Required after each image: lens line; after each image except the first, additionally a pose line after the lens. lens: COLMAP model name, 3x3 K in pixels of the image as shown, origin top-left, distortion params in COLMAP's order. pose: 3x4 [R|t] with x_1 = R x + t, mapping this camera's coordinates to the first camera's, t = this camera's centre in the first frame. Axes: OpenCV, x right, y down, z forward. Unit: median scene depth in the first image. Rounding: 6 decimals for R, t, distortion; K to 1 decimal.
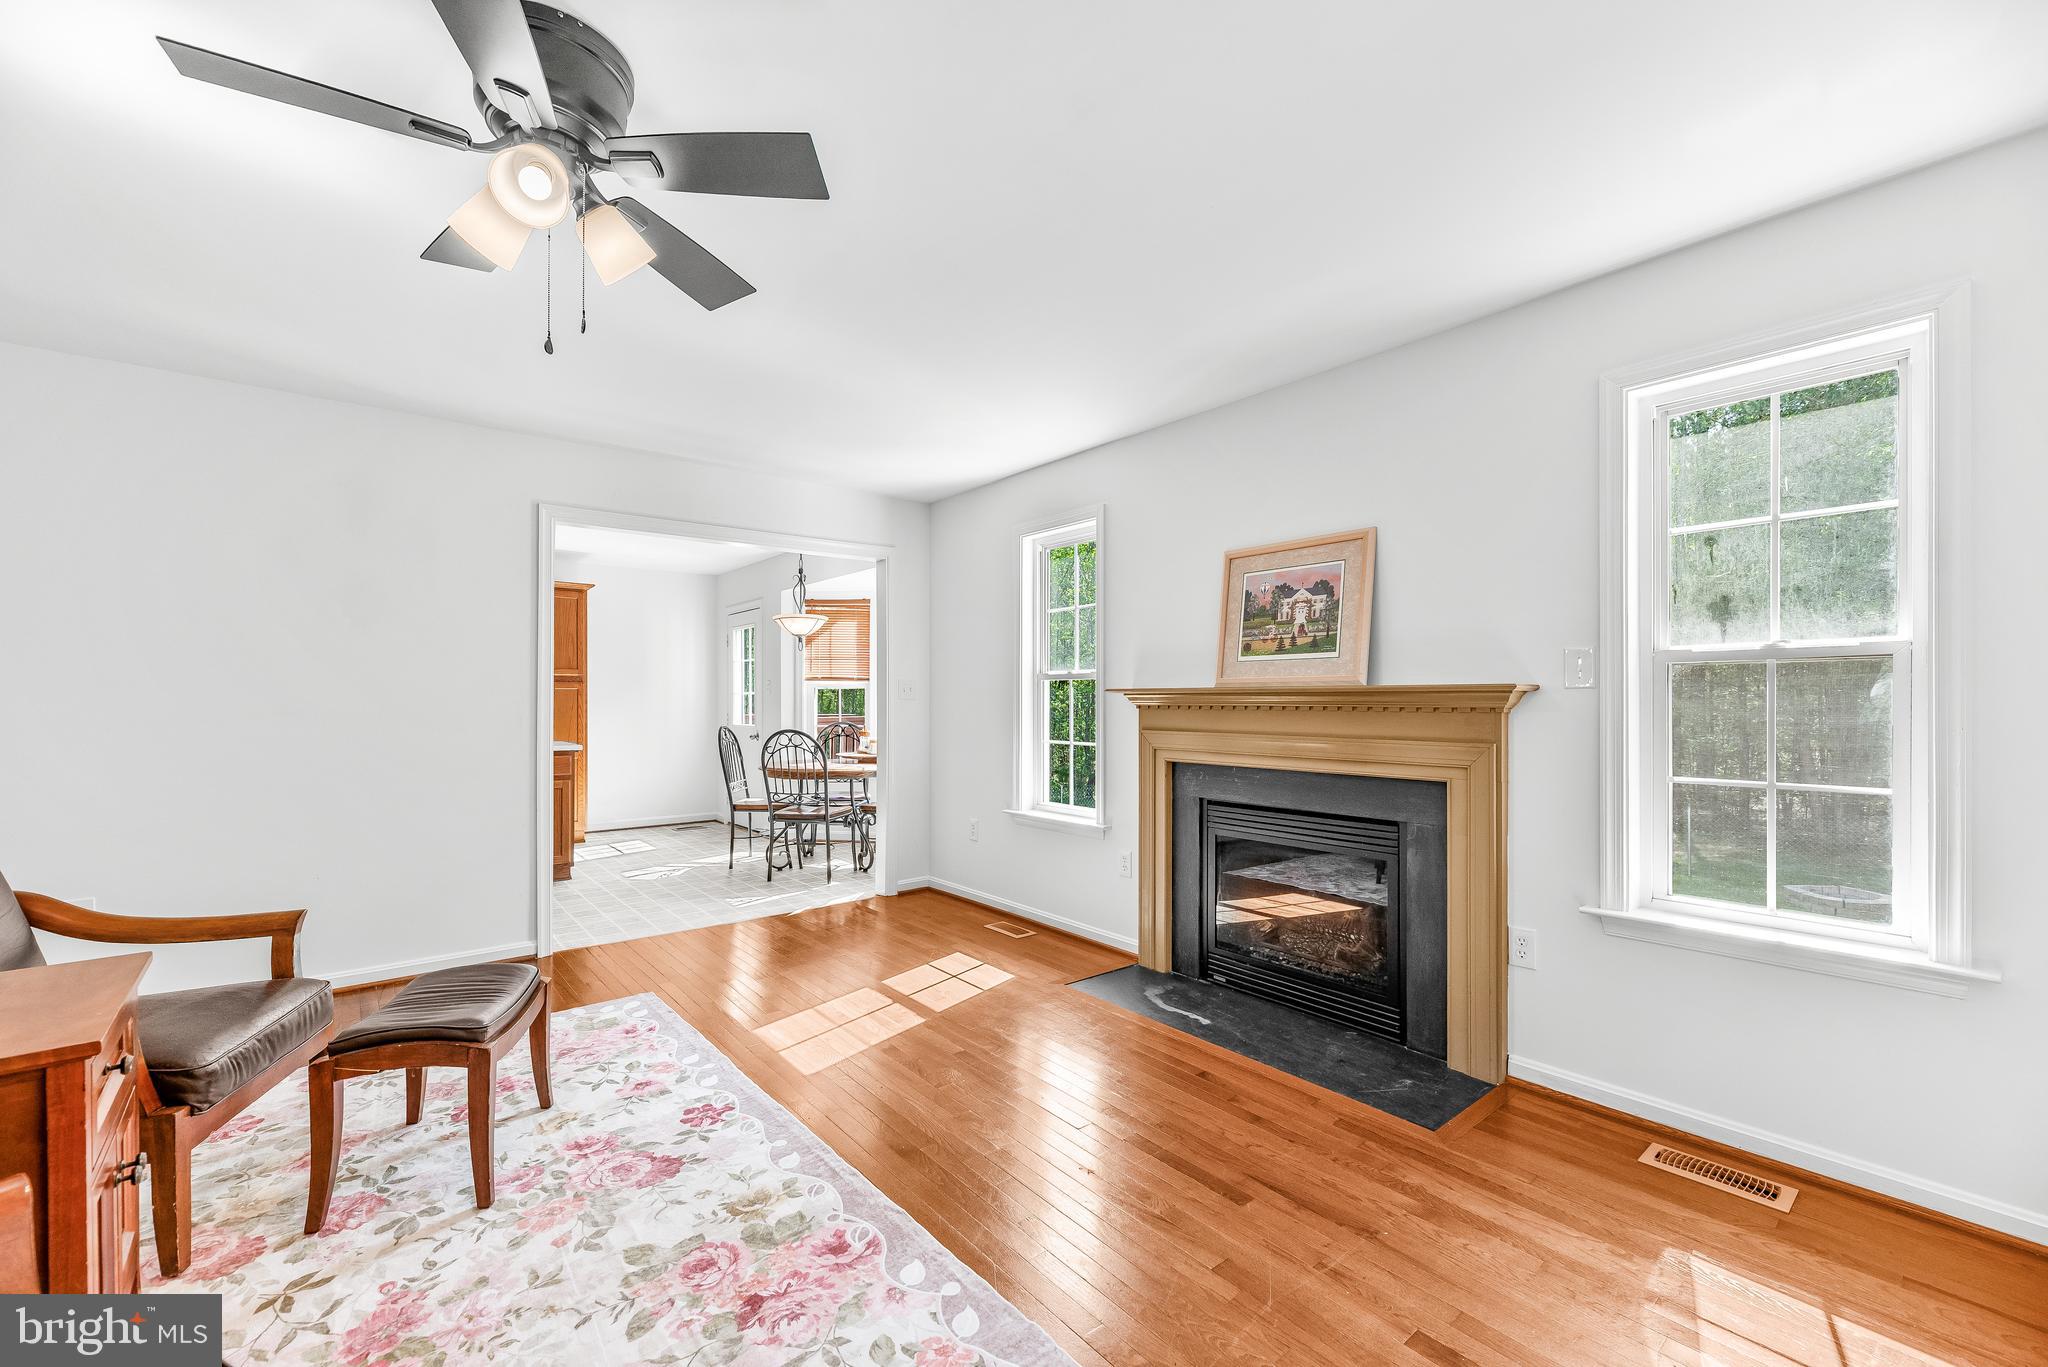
lens RADIAL K [[828.2, 0, 1021.6], [0, 828.2, 699.7], [0, 0, 1]] dist [-0.000246, -0.000804]
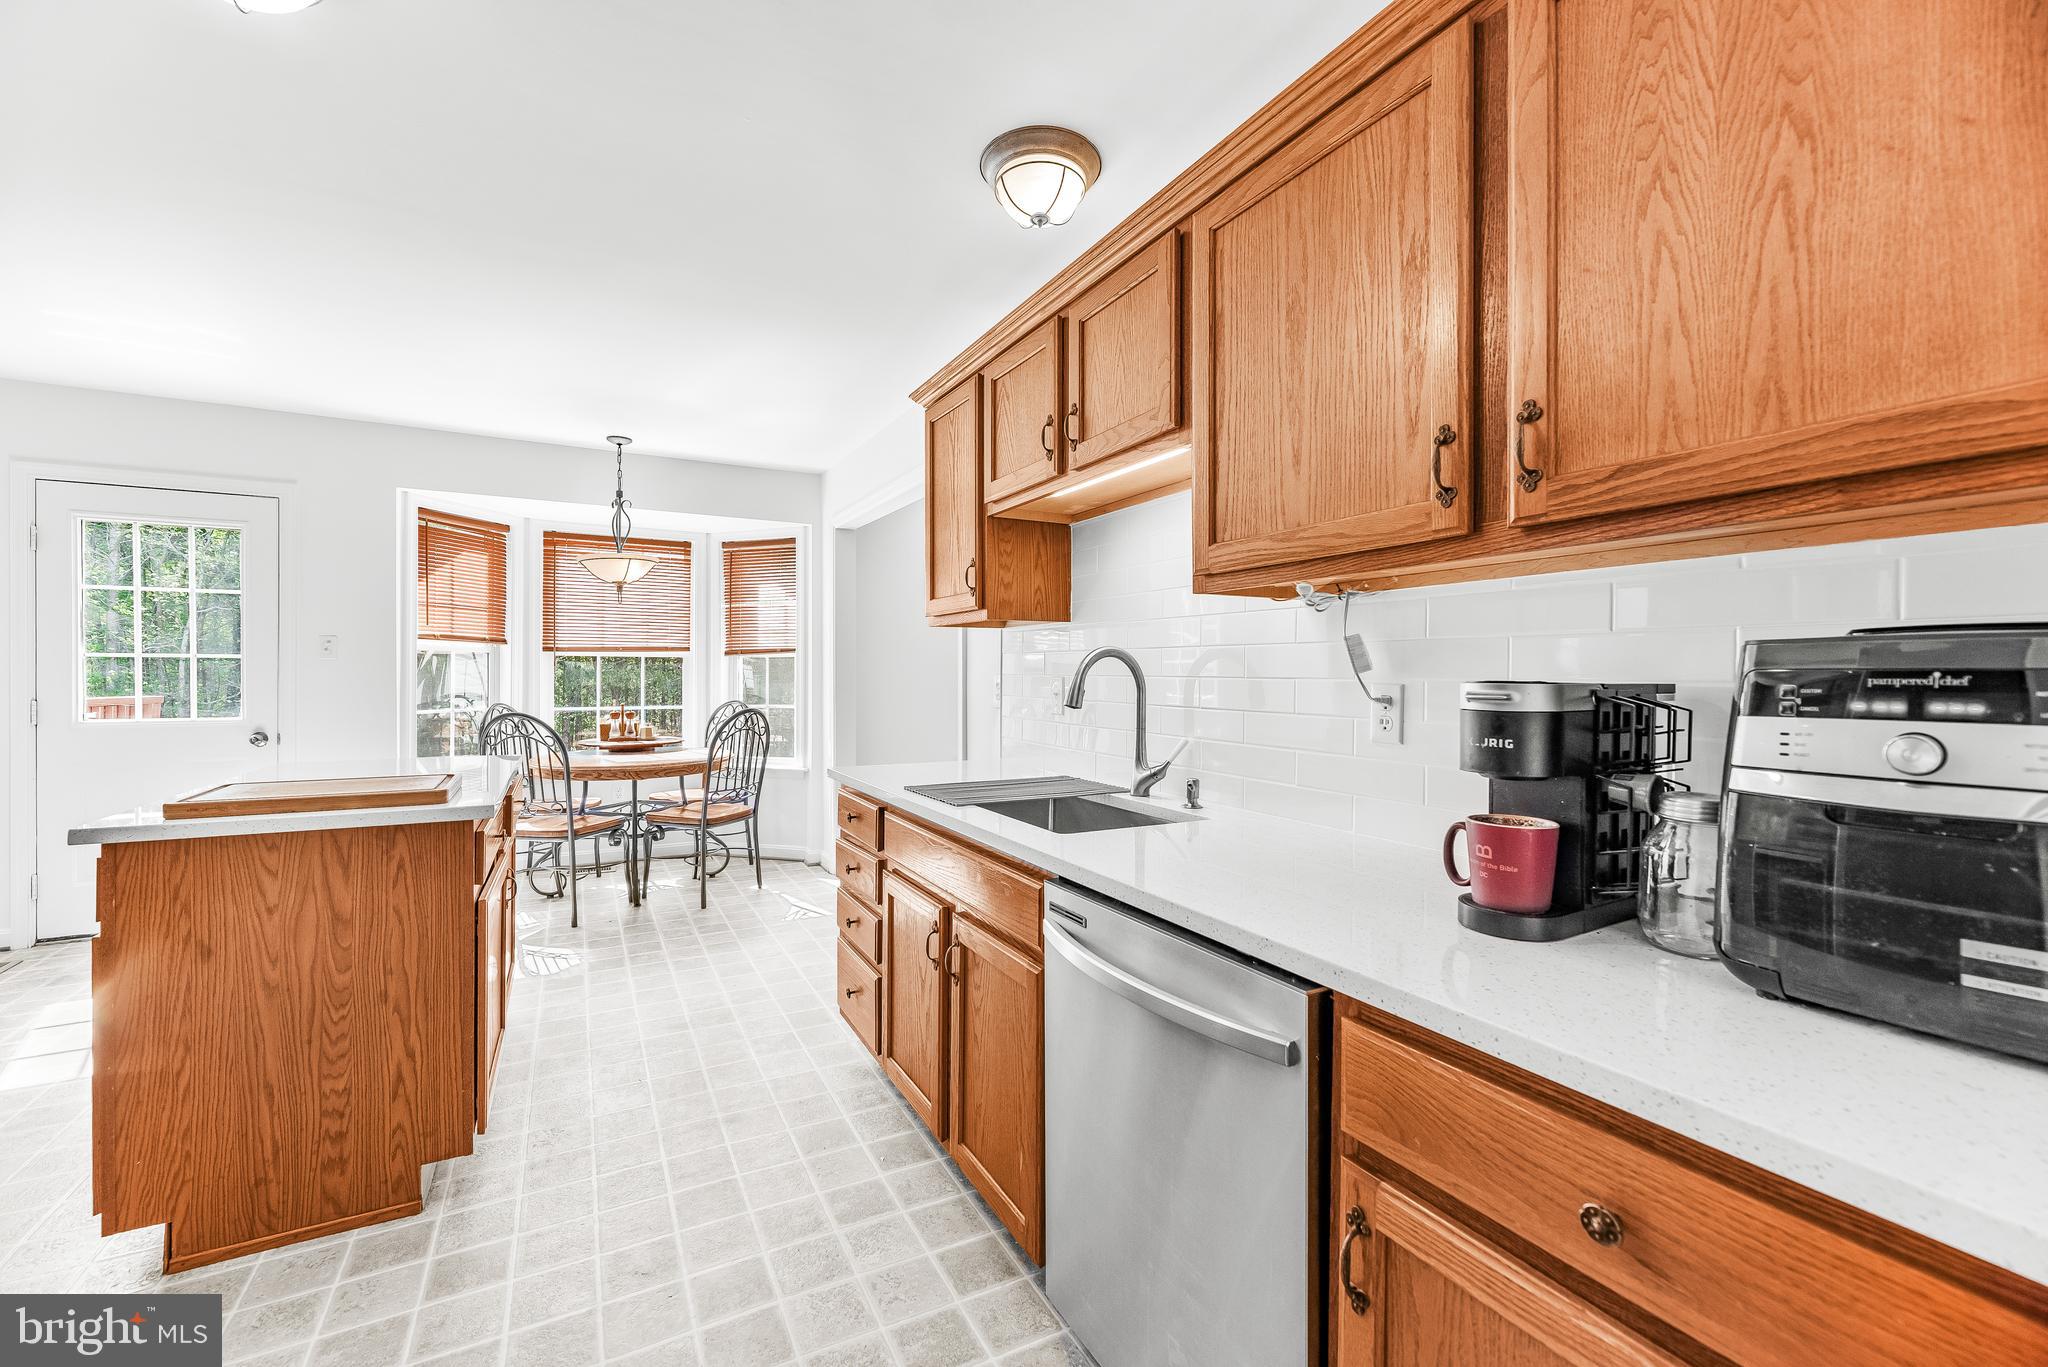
lens RADIAL K [[828.3, 0, 1012.5], [0, 828.3, 677.0], [0, 0, 1]] dist [0.000438, 0.000169]
pose [[0.193649, -0.004084, 0.981062, -1.808874], [-0.006612, 0.999963, 0.005468, -0.002799], [-0.981049, -0.007546, 0.193615, 1.032984]]
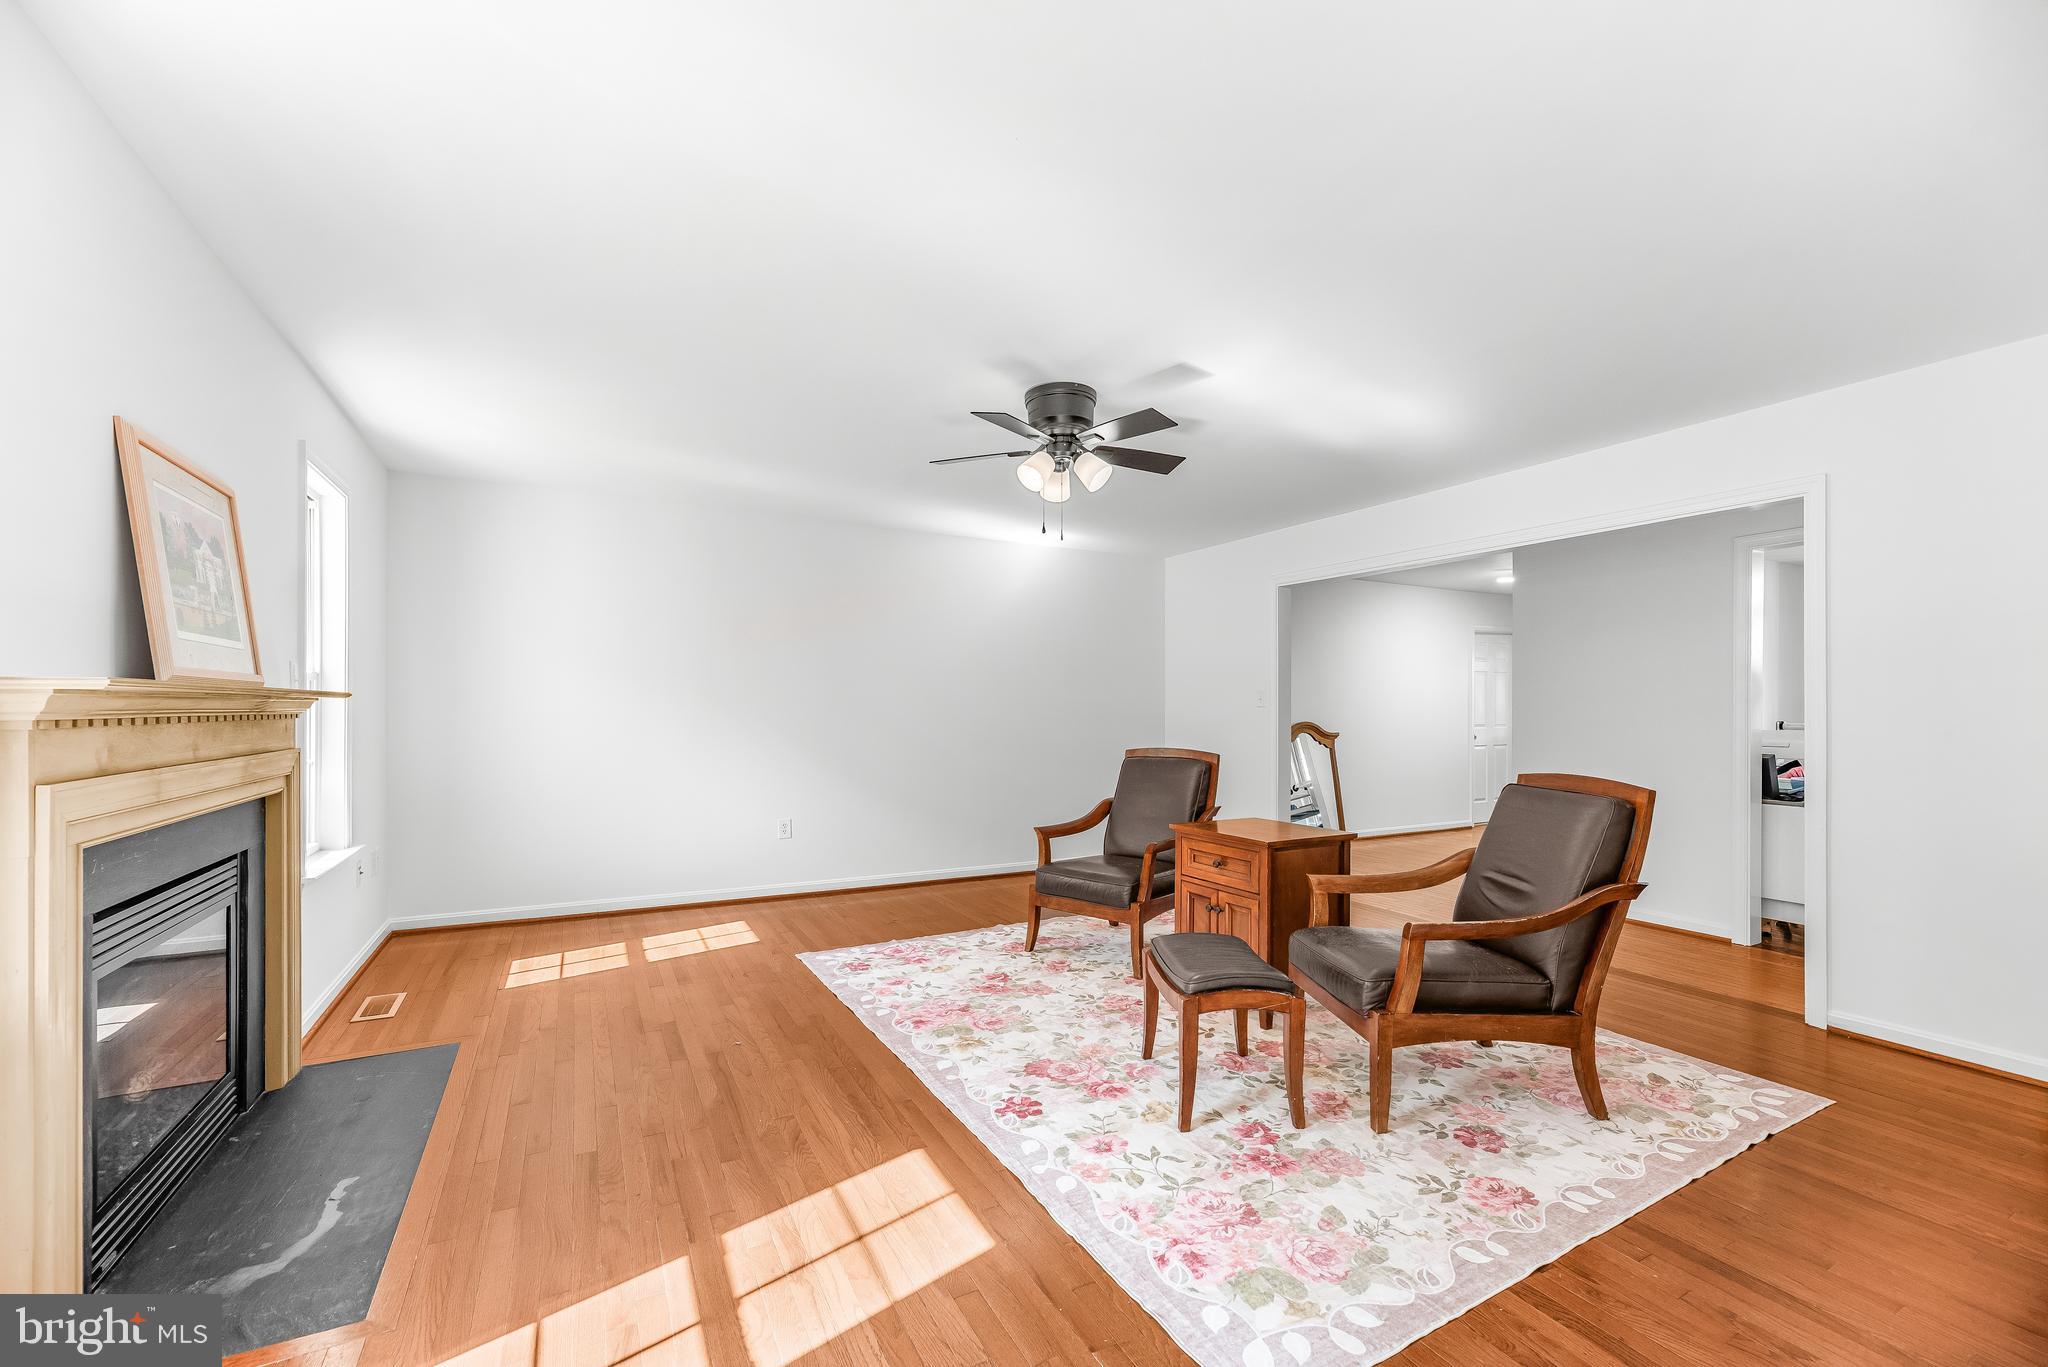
lens RADIAL K [[831.0, 0, 1019.1], [0, 831.0, 710.9], [0, 0, 1]] dist [-0.001100, -0.000216]
pose [[-0.980897, -0.005287, 0.194458, -0.452653], [-0.004874, 0.999985, 0.002601, -0.001151], [-0.194469, 0.001604, -0.980907, 1.580069]]
